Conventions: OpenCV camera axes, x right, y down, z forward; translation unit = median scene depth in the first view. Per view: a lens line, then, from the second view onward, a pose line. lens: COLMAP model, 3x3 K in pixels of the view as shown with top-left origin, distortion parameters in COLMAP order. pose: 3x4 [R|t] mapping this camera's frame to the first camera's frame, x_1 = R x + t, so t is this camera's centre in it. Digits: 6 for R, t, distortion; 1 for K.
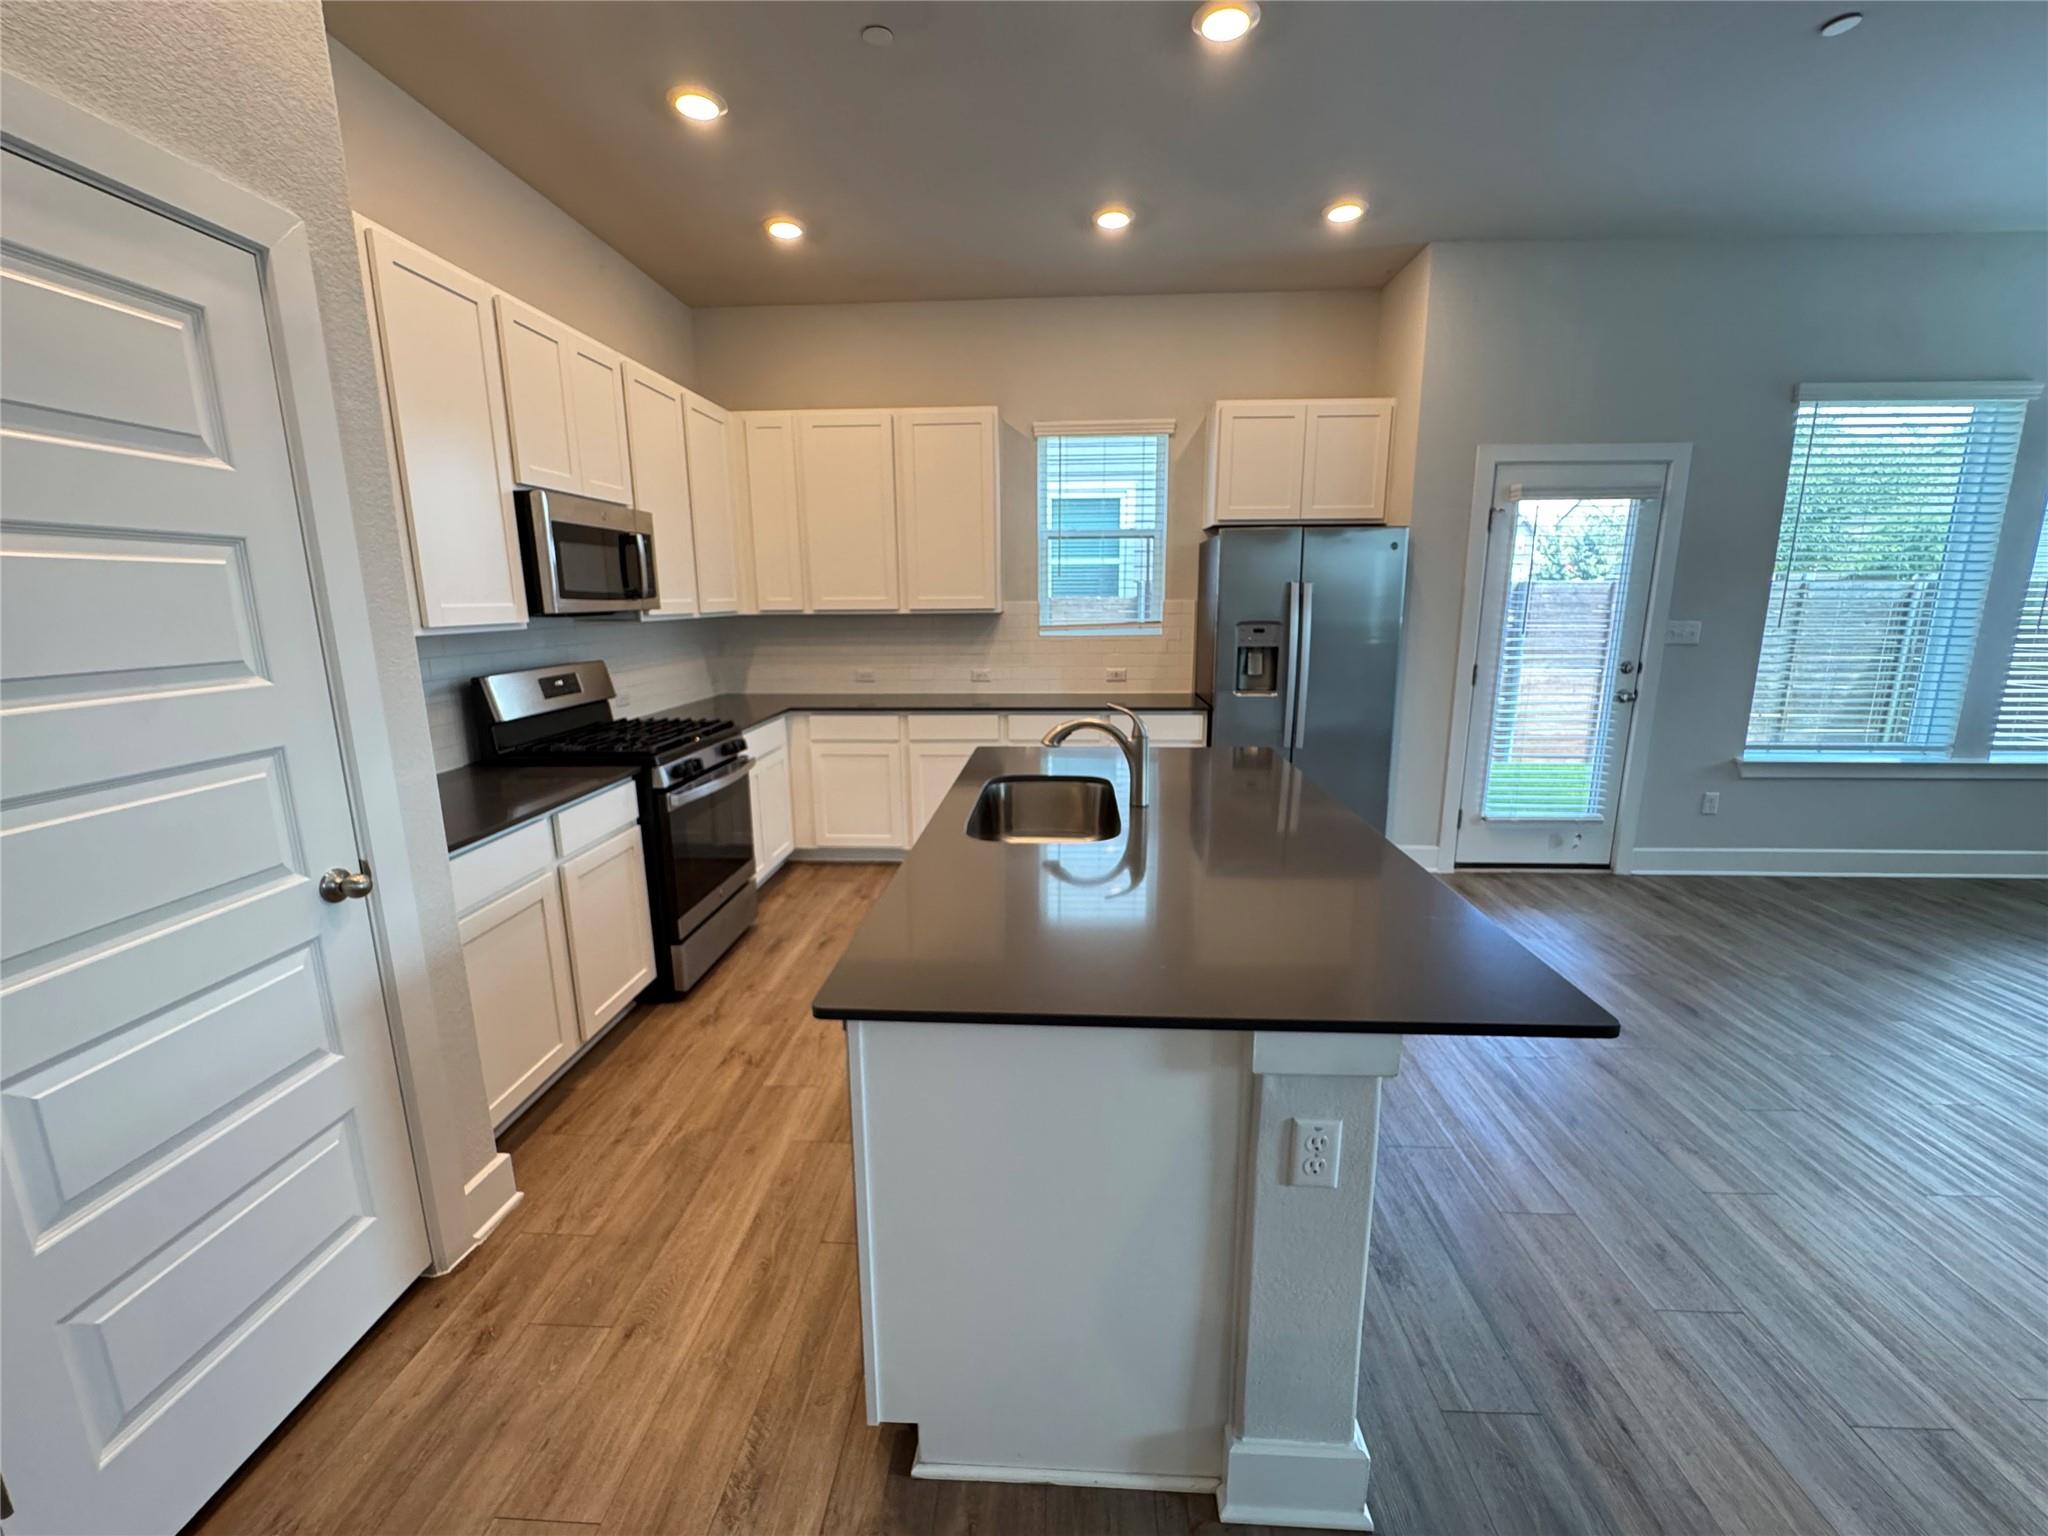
lens RADIAL K [[827.0, 0, 1023.9], [0, 827.0, 767.0], [0, 0, 1]] dist [-0.007030, 0.002183]
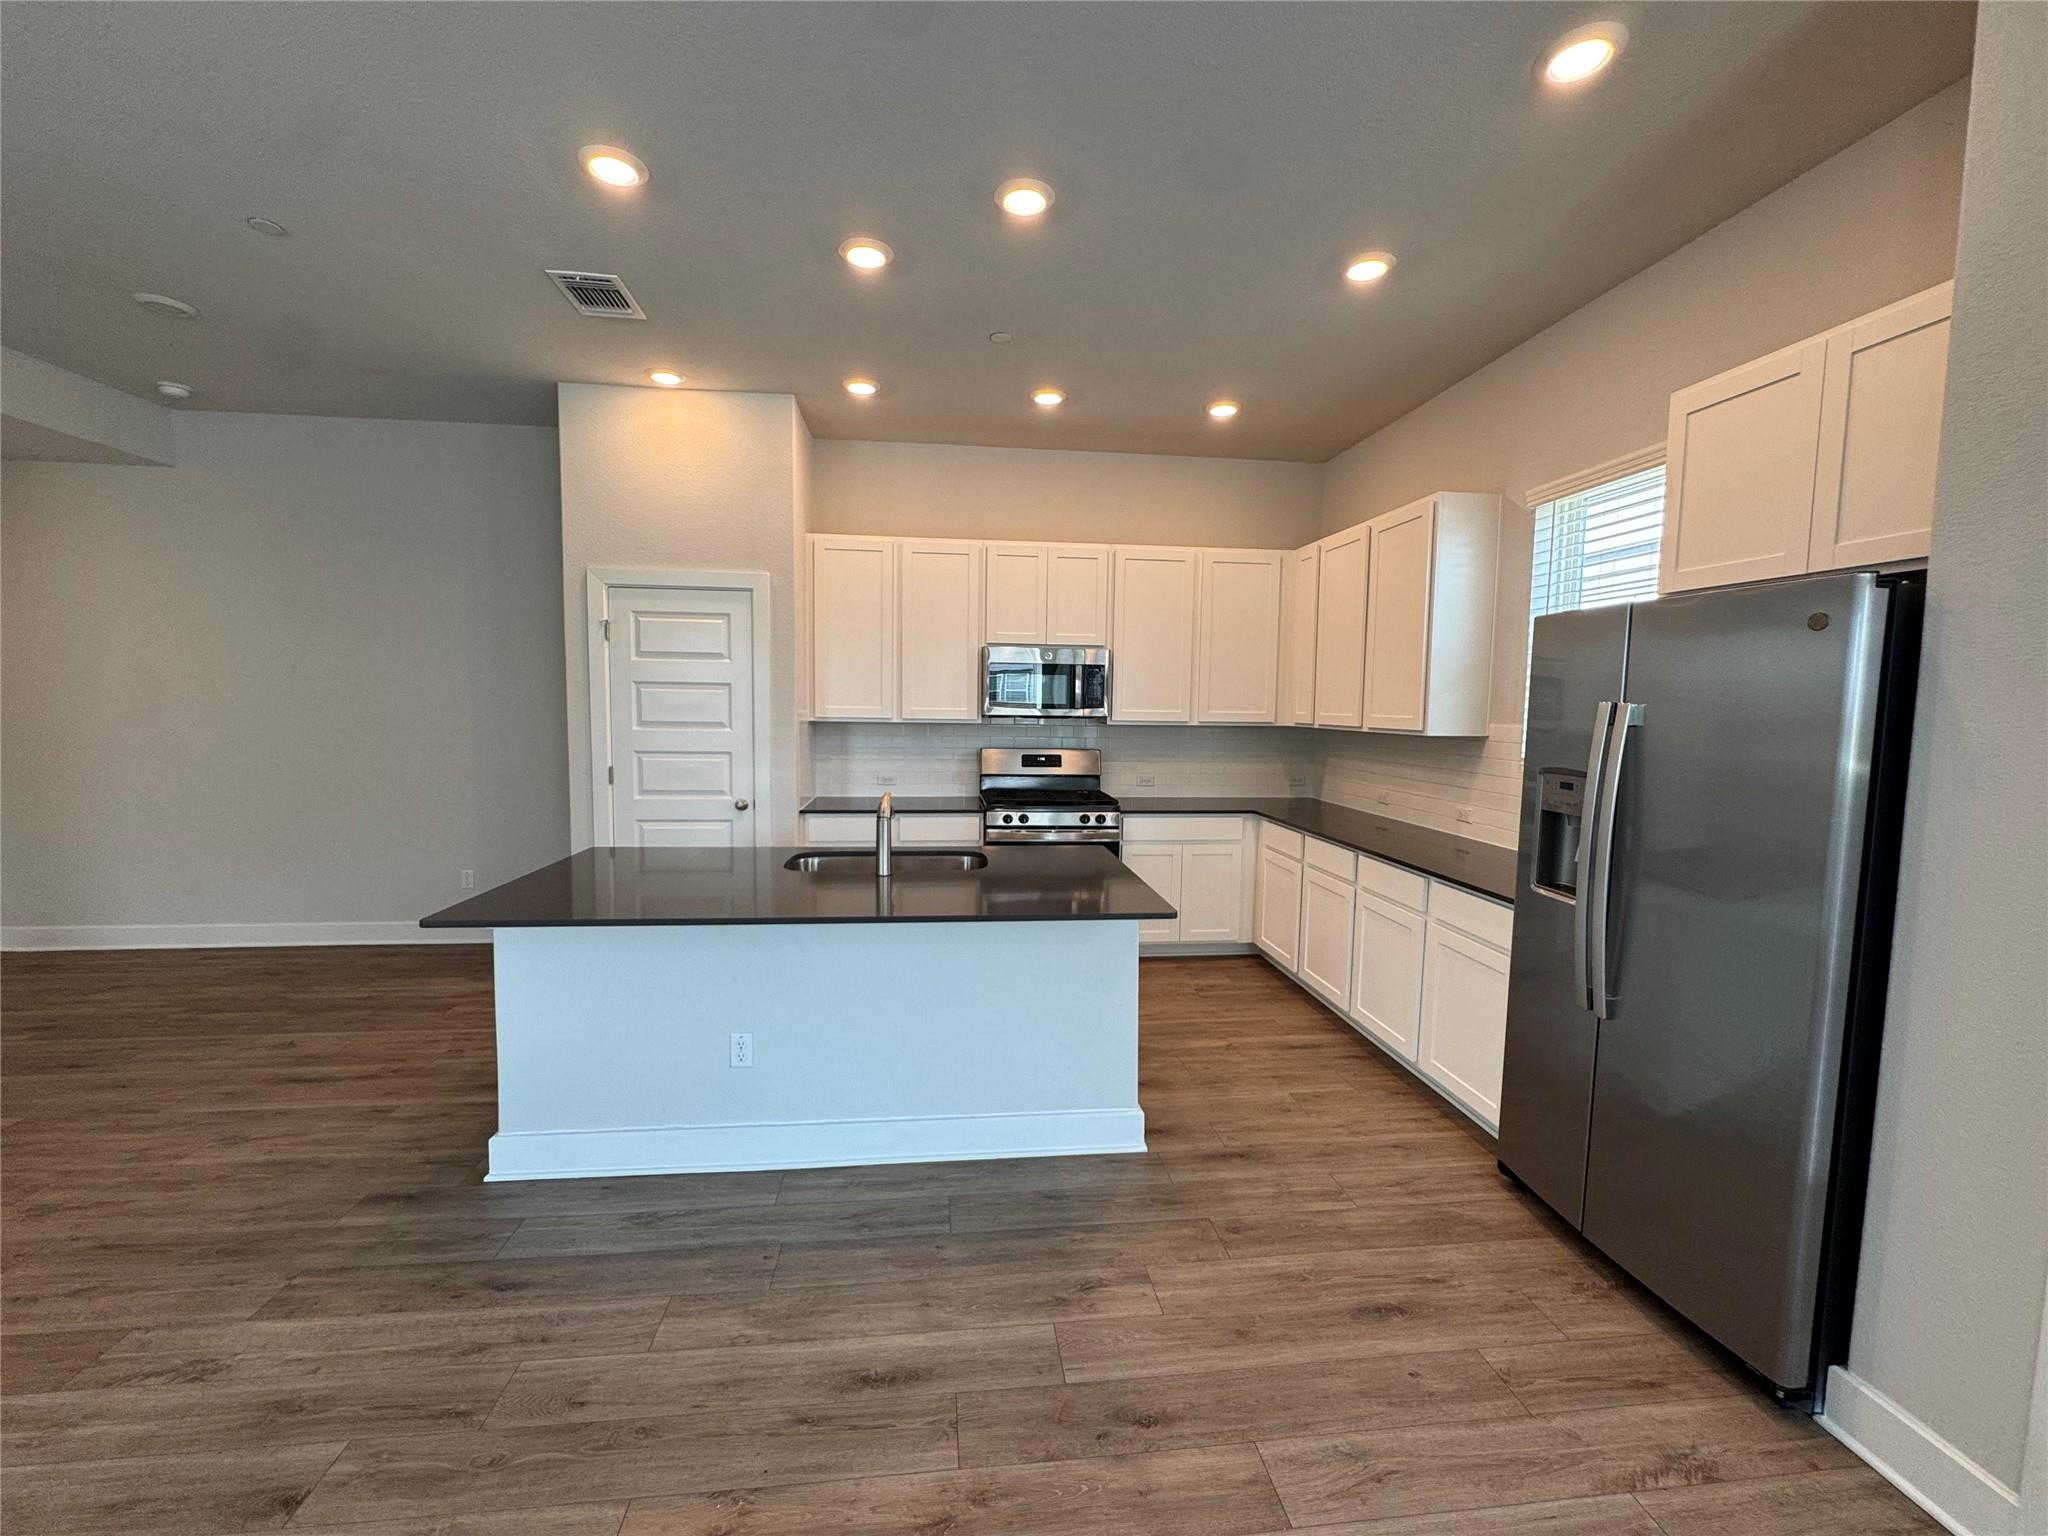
lens RADIAL K [[827.0, 0, 1024.1], [0, 827.0, 764.7], [0, 0, 1]] dist [-0.007030, 0.002183]
pose [[0.160517, 0.084884, -0.983376, 0.823033], [-0.215654, 0.975241, 0.048980, -0.132813], [0.963186, 0.204207, 0.174848, 0.566144]]
